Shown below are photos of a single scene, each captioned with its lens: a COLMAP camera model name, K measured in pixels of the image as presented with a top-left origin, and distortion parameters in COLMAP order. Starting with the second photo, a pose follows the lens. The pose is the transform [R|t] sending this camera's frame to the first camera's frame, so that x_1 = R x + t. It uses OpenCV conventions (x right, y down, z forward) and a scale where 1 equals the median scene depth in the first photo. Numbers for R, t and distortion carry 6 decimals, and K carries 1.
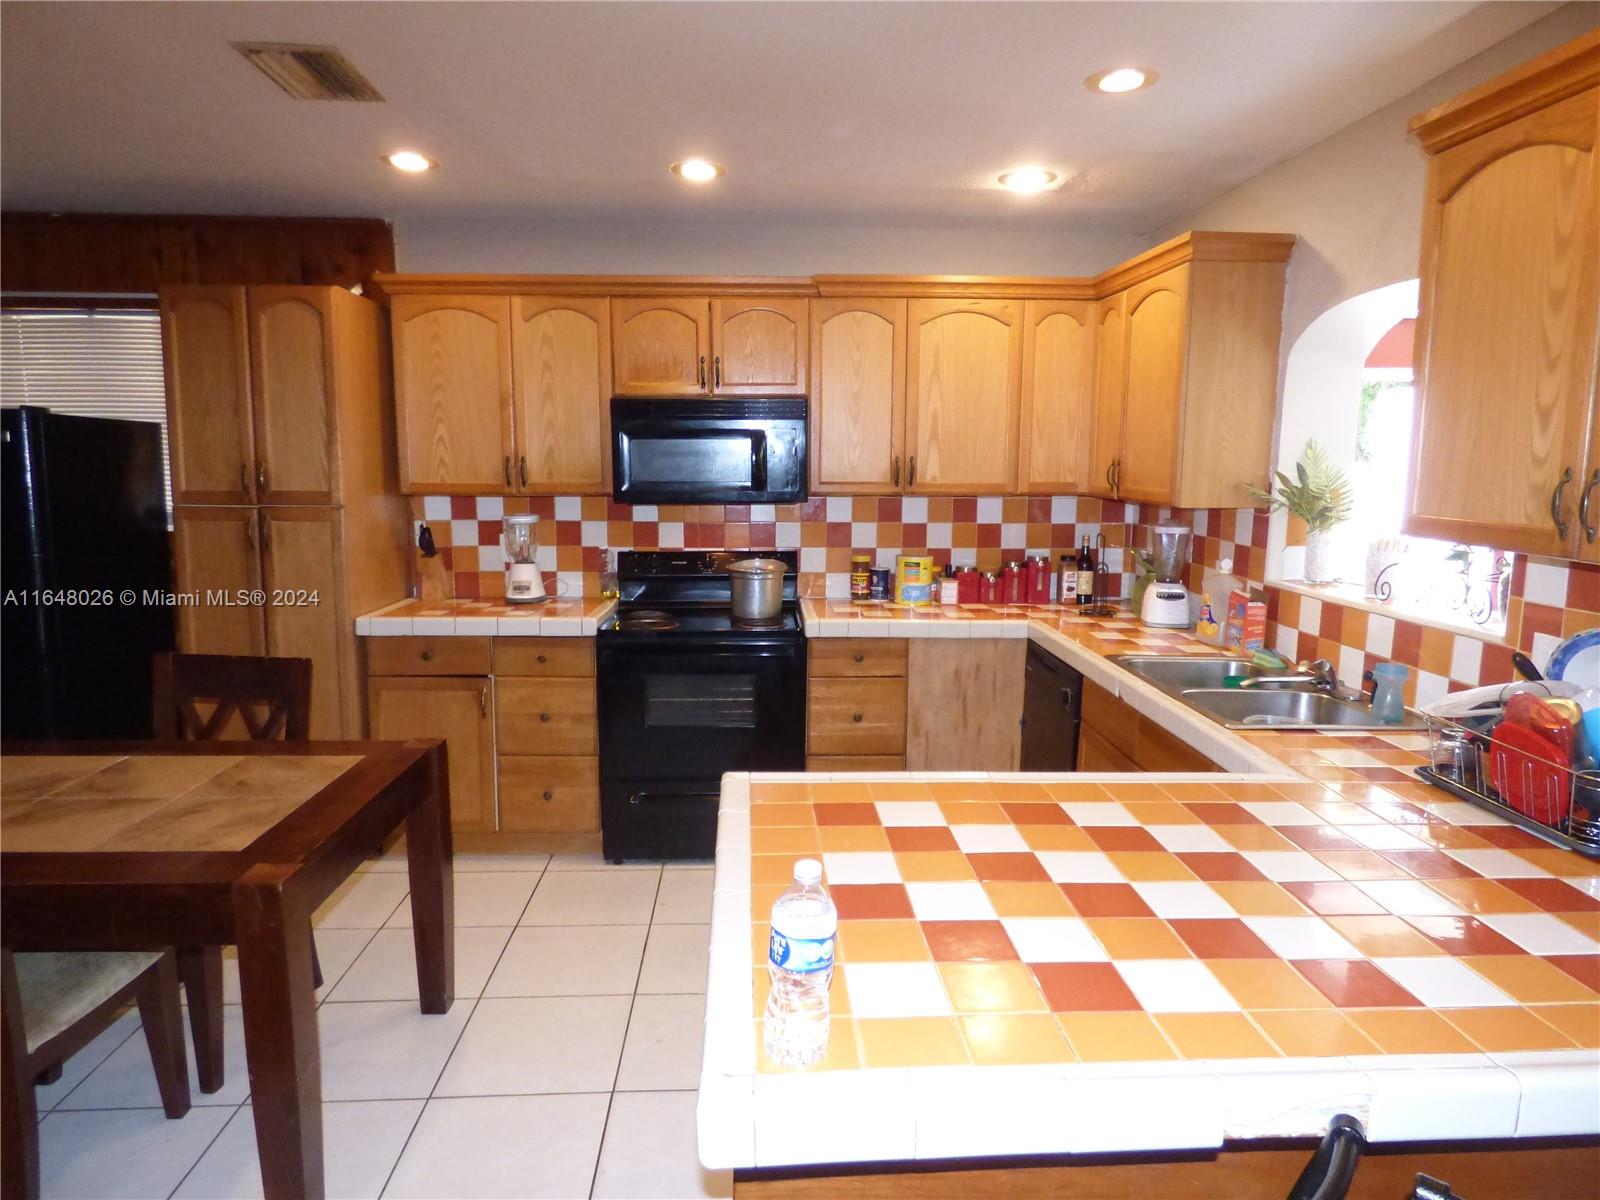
lens RADIAL K [[991.3, 0, 800.0], [0, 991.3, 600.0], [0, 0, 1]] dist [-0.003249, -0.000130]
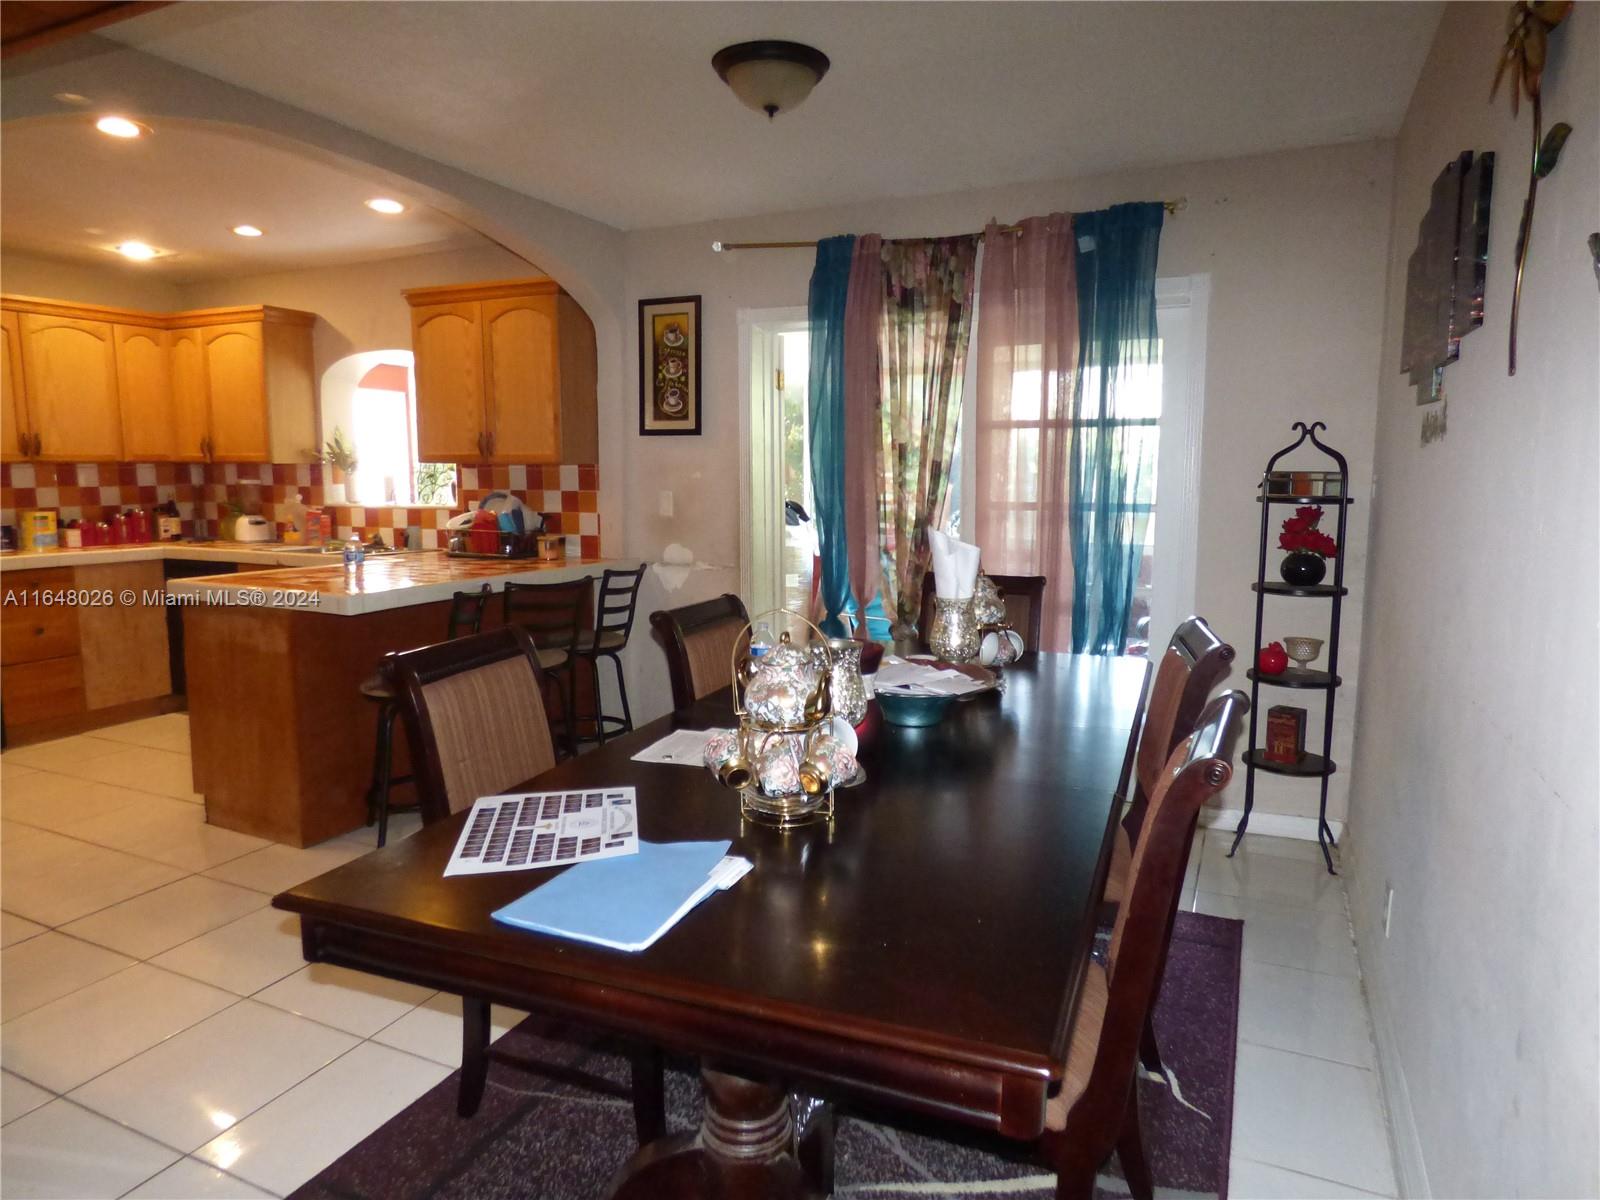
lens RADIAL K [[991.3, 0, 800.0], [0, 991.3, 600.0], [0, 0, 1]] dist [-0.003249, -0.000130]
pose [[0.479051, -0.127965, 0.868410, -0.654137], [0.134391, 0.988345, 0.071503, 0.131842], [-0.867439, 0.082453, 0.490665, -0.572849]]
